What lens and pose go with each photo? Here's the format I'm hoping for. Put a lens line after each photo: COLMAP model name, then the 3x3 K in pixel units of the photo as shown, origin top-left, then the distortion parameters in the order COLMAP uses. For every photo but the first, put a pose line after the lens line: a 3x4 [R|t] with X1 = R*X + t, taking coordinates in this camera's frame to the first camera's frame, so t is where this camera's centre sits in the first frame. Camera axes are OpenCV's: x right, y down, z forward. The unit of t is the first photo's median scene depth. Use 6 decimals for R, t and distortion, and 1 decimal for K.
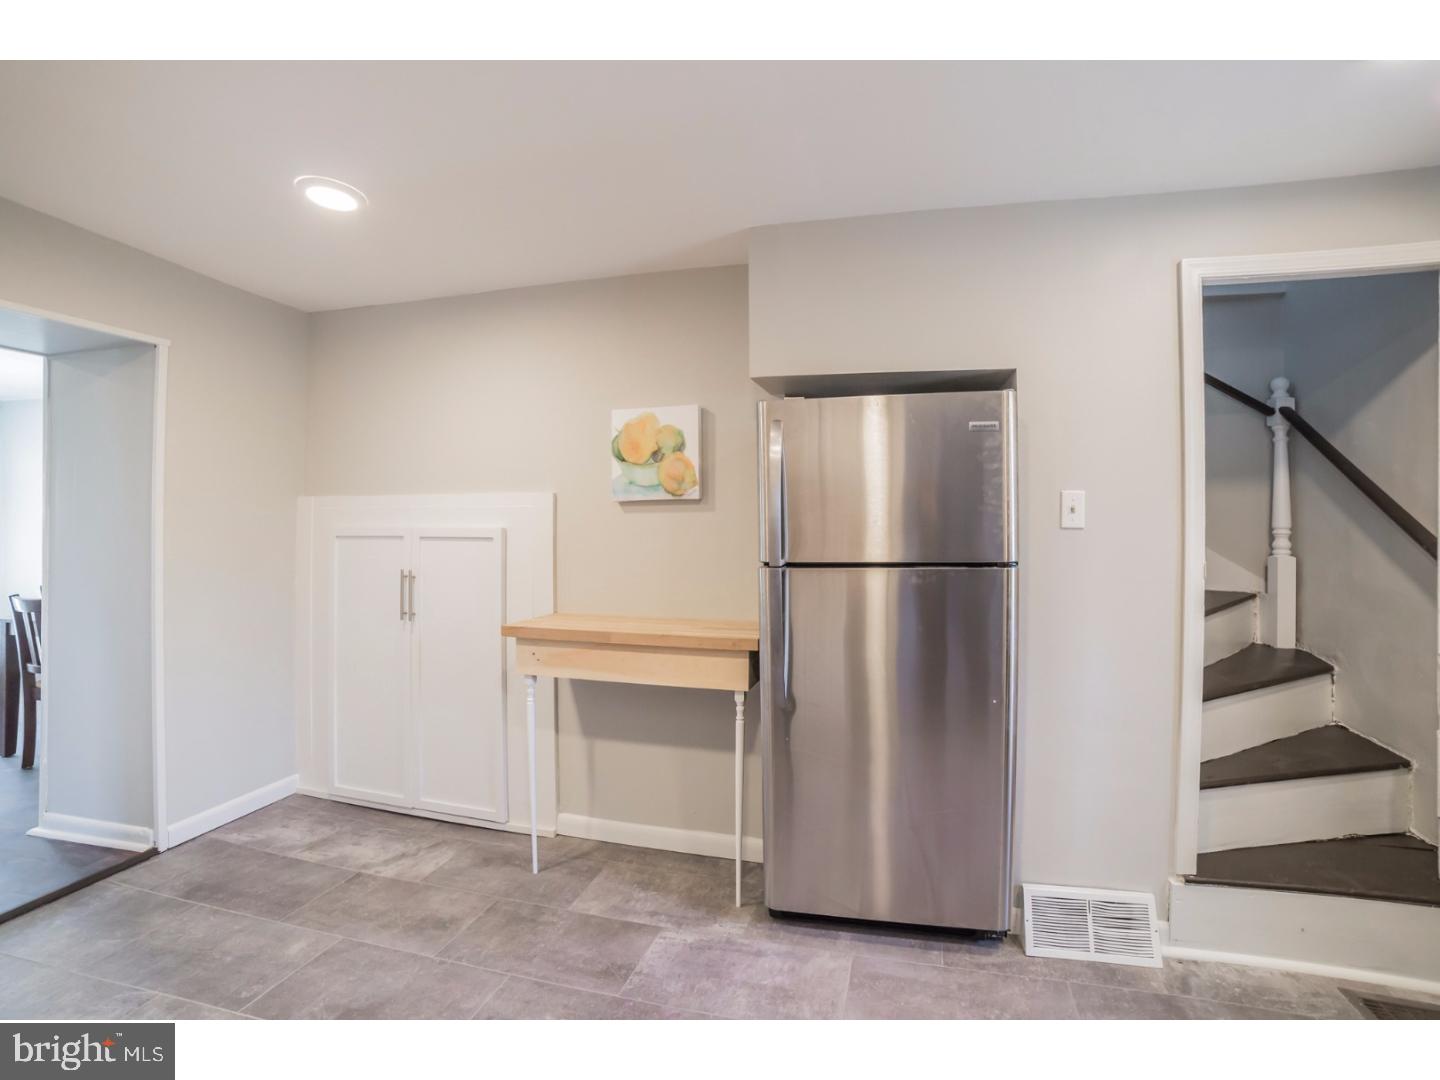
lens RADIAL K [[579.3, 0, 719.6], [0, 579.3, 535.1], [0, 0, 1]] dist [-0.080600, 0.034375]
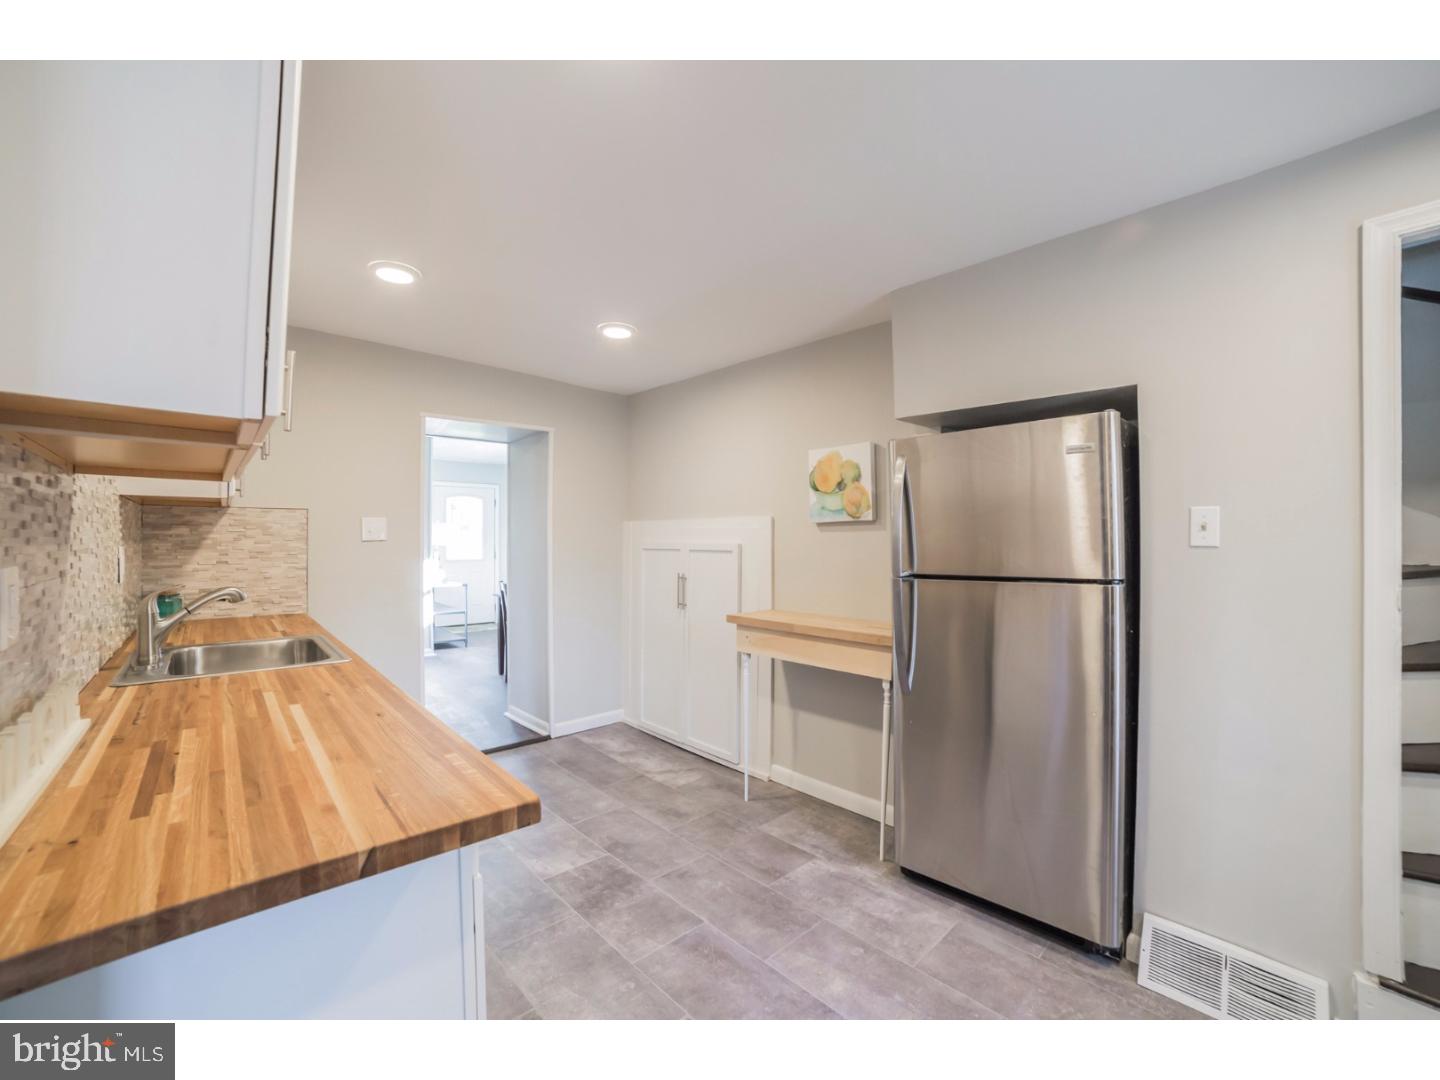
lens RADIAL K [[575.0, 0, 721.9], [0, 575.0, 561.1], [0, 0, 1]] dist [0.000184, 0.000339]
pose [[0.843621, 0.016326, -0.536691, 0.349828], [-0.001864, 0.999621, 0.027478, -0.010145], [0.536936, -0.022181, 0.843331, -0.179061]]
